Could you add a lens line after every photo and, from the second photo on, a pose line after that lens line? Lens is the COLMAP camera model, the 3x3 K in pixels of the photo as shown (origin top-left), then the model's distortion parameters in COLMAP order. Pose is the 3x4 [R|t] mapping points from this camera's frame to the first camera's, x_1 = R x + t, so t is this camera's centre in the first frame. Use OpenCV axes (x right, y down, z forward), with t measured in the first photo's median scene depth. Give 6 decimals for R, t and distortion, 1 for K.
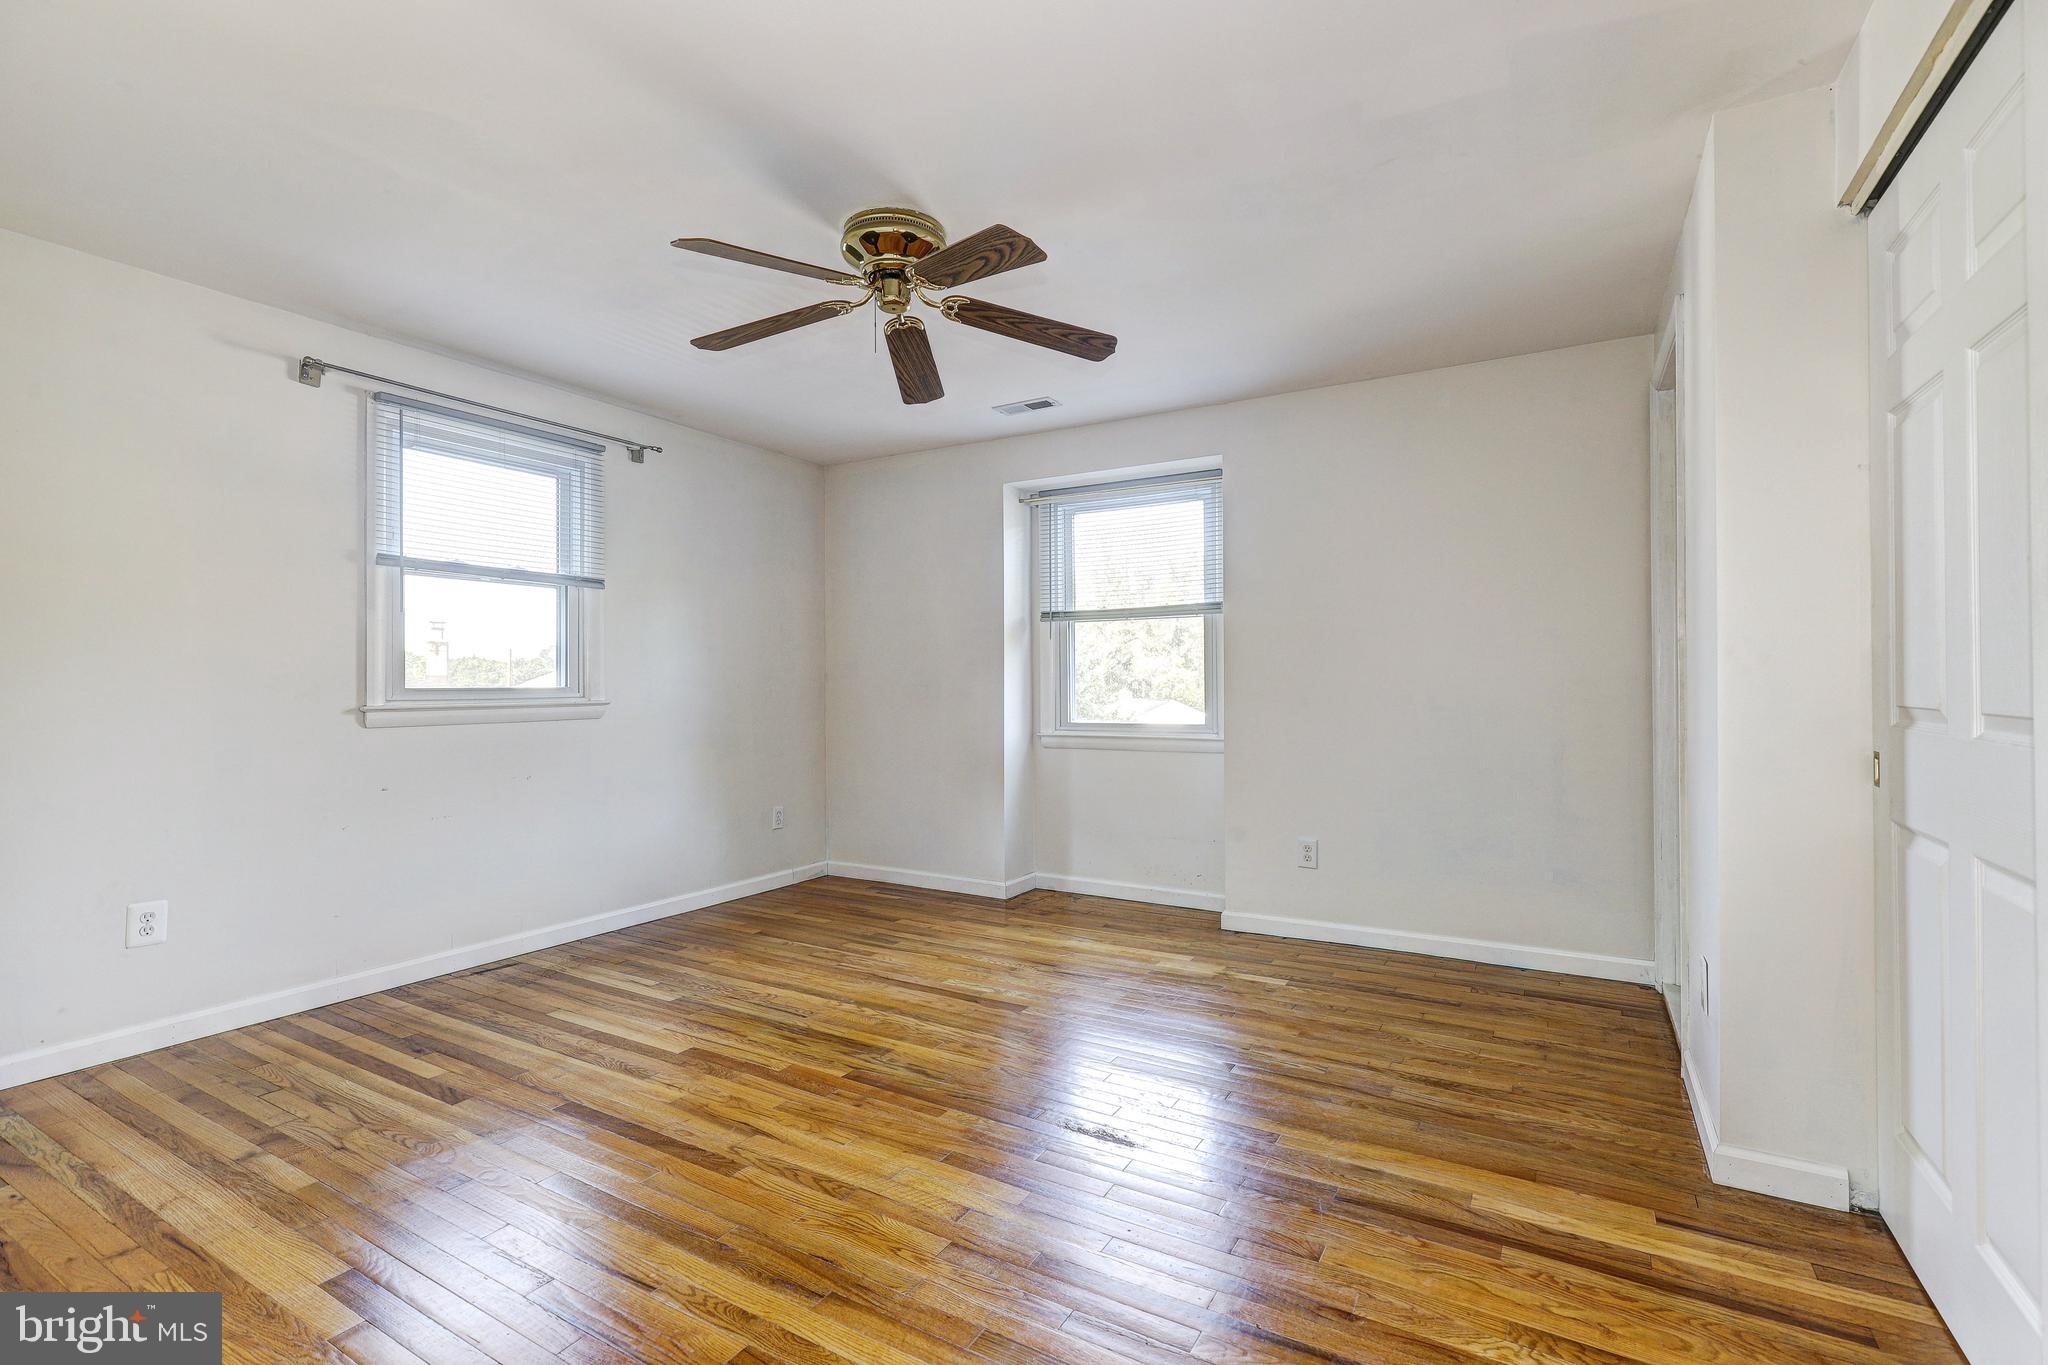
lens RADIAL K [[923.2, 0, 1029.4], [0, 923.2, 680.5], [0, 0, 1]] dist [0.001043, -0.000024]
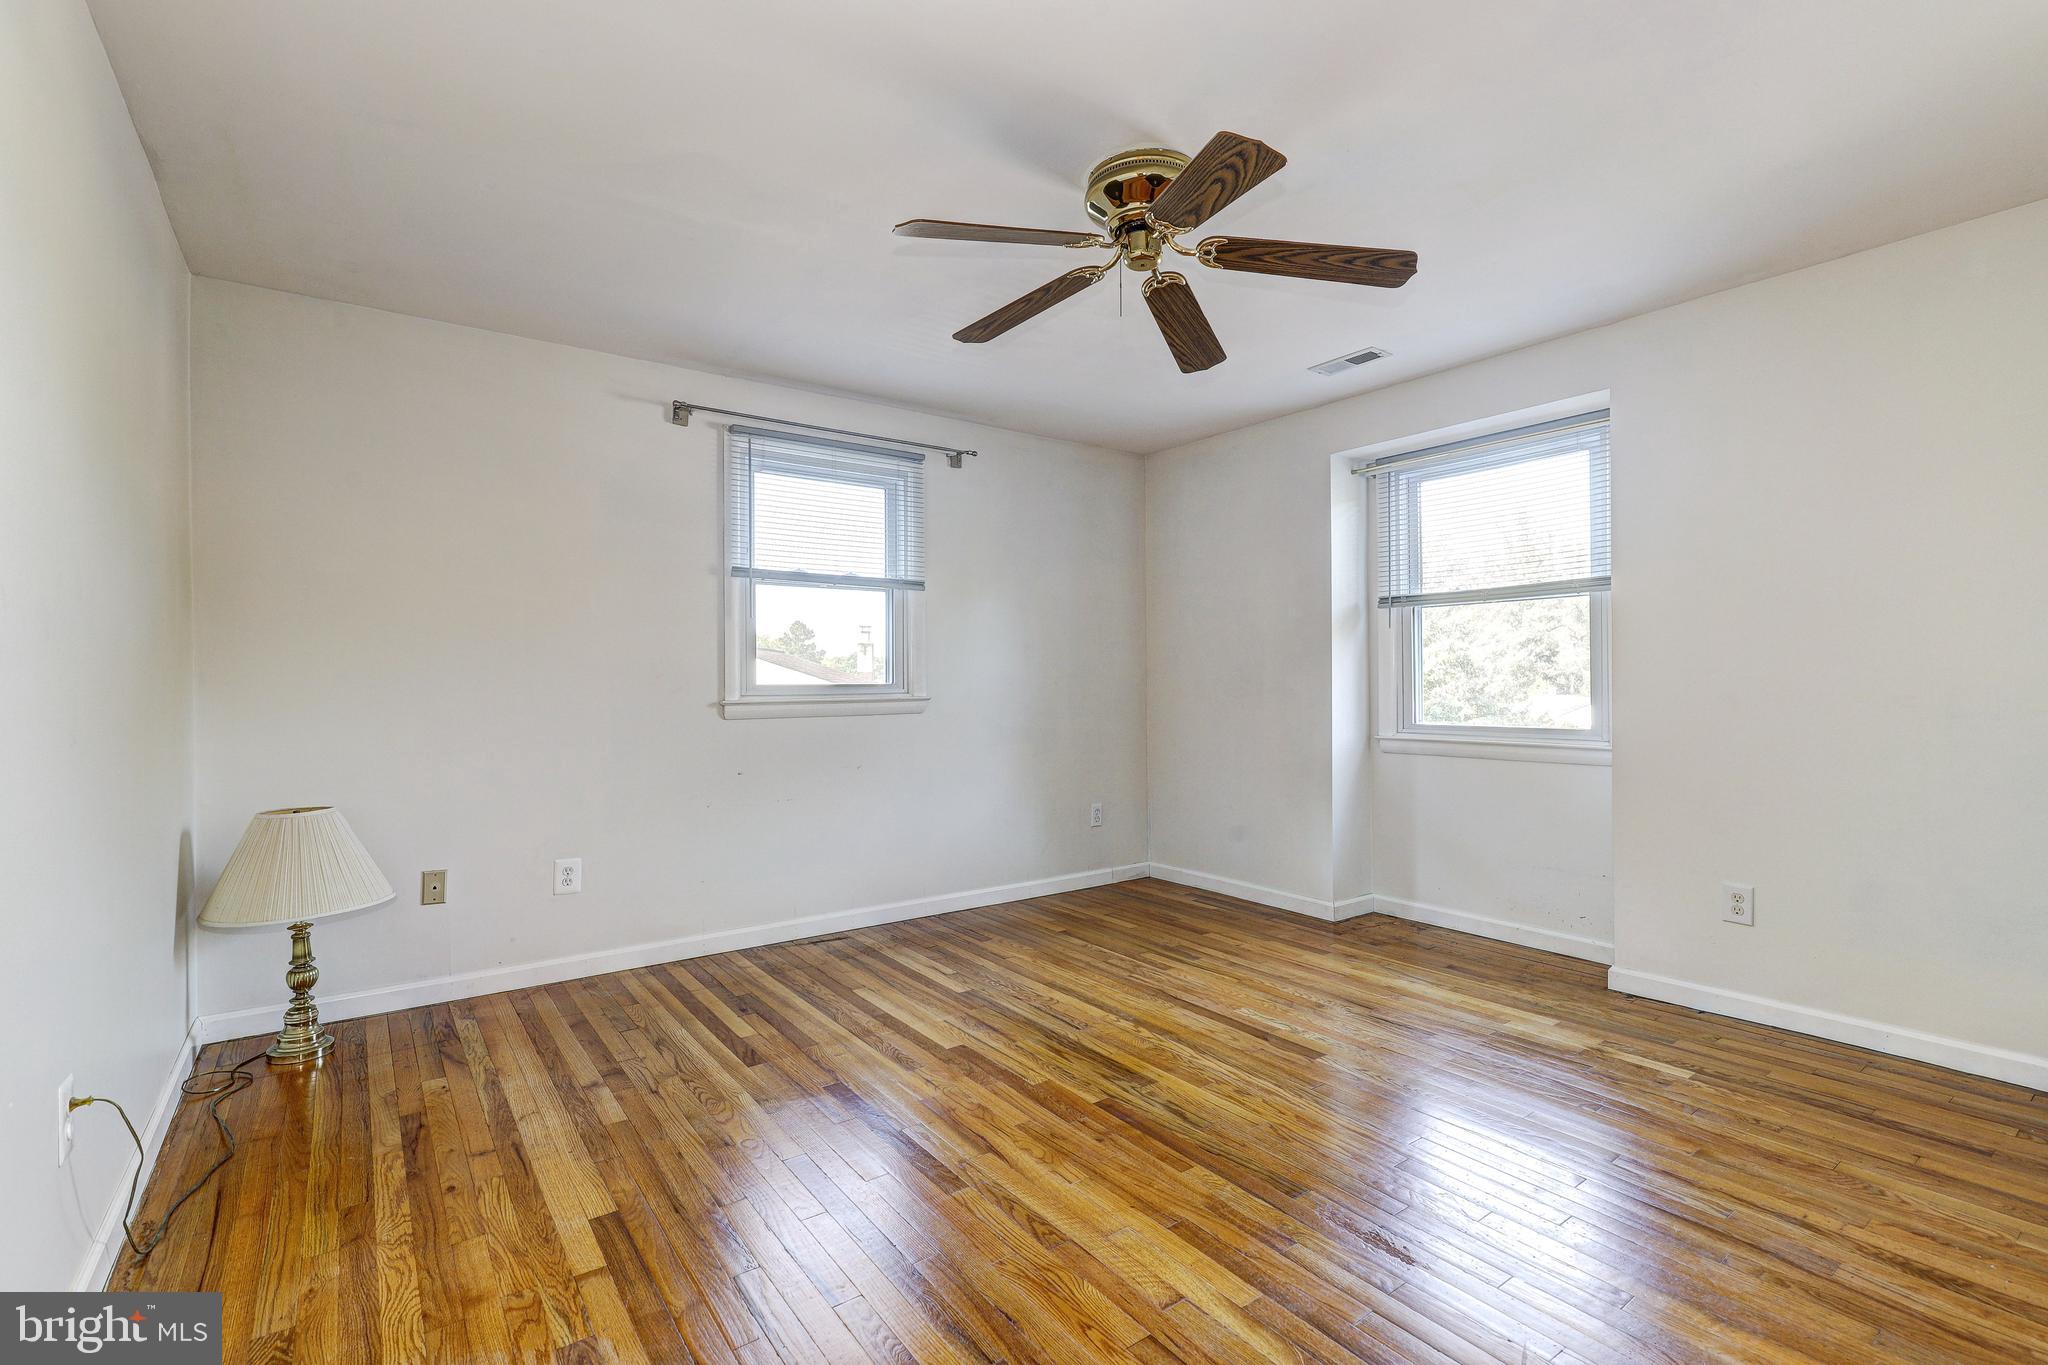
lens RADIAL K [[924.3, 0, 1031.9], [0, 924.3, 681.7], [0, 0, 1]] dist [0.000311, 0.000271]
pose [[0.917984, -0.001114, -0.396617, 0.090114], [0.003866, 0.999974, 0.006139, -0.001113], [0.396600, -0.007169, 0.917964, 0.101962]]
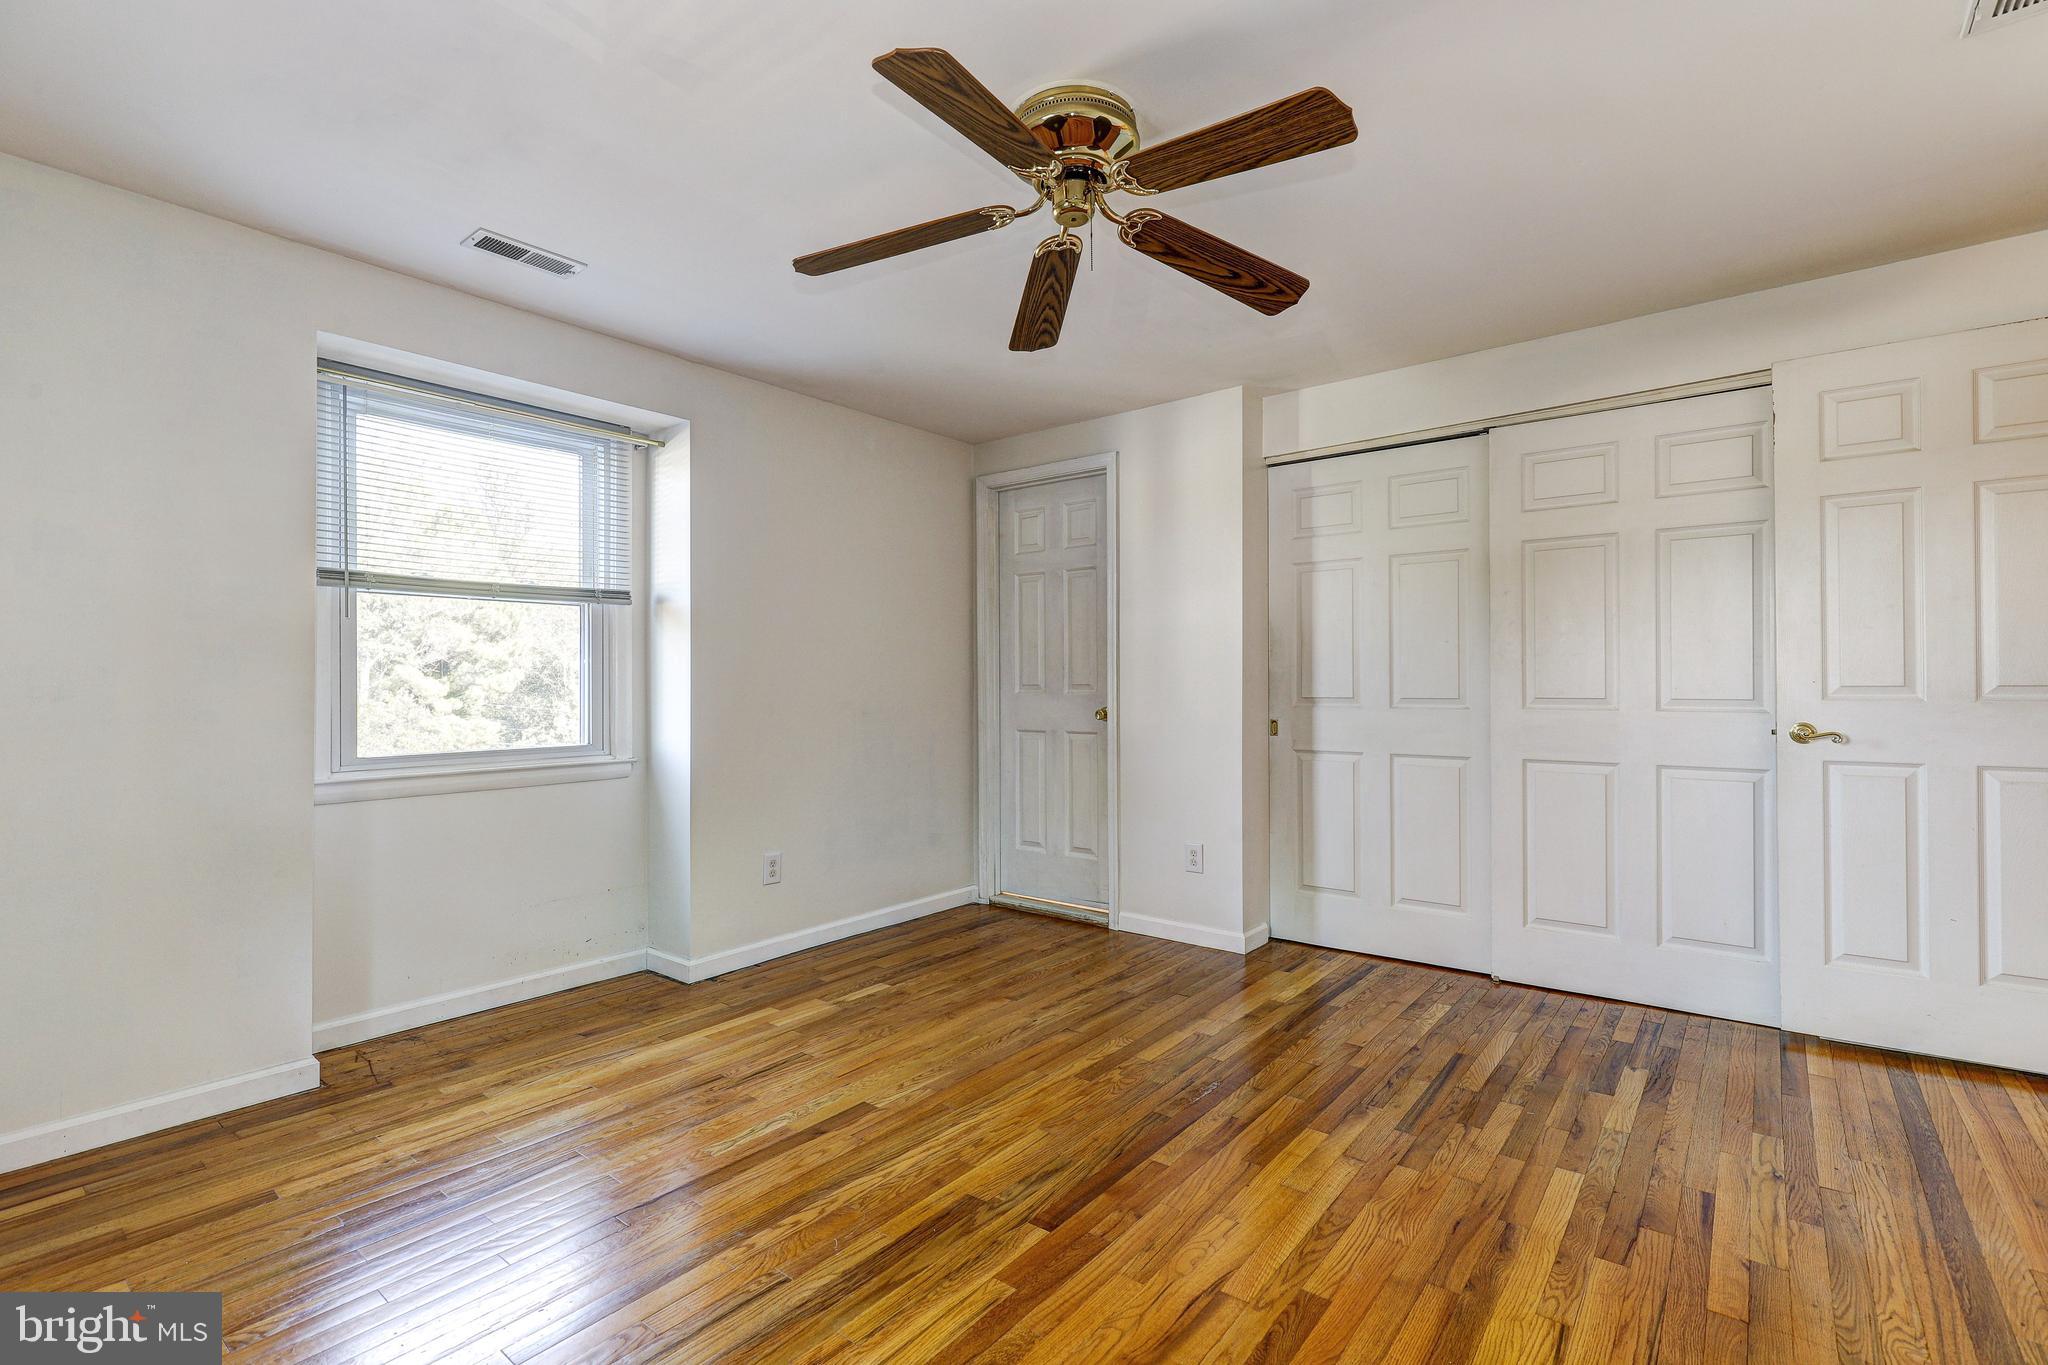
lens RADIAL K [[923.2, 0, 1029.4], [0, 923.2, 680.5], [0, 0, 1]] dist [0.001043, -0.000024]
pose [[0.140626, 0.011729, 0.989993, -0.762507], [0.001885, 0.999925, -0.012115, 0.005881], [-0.990061, 0.003570, 0.140594, 0.751928]]
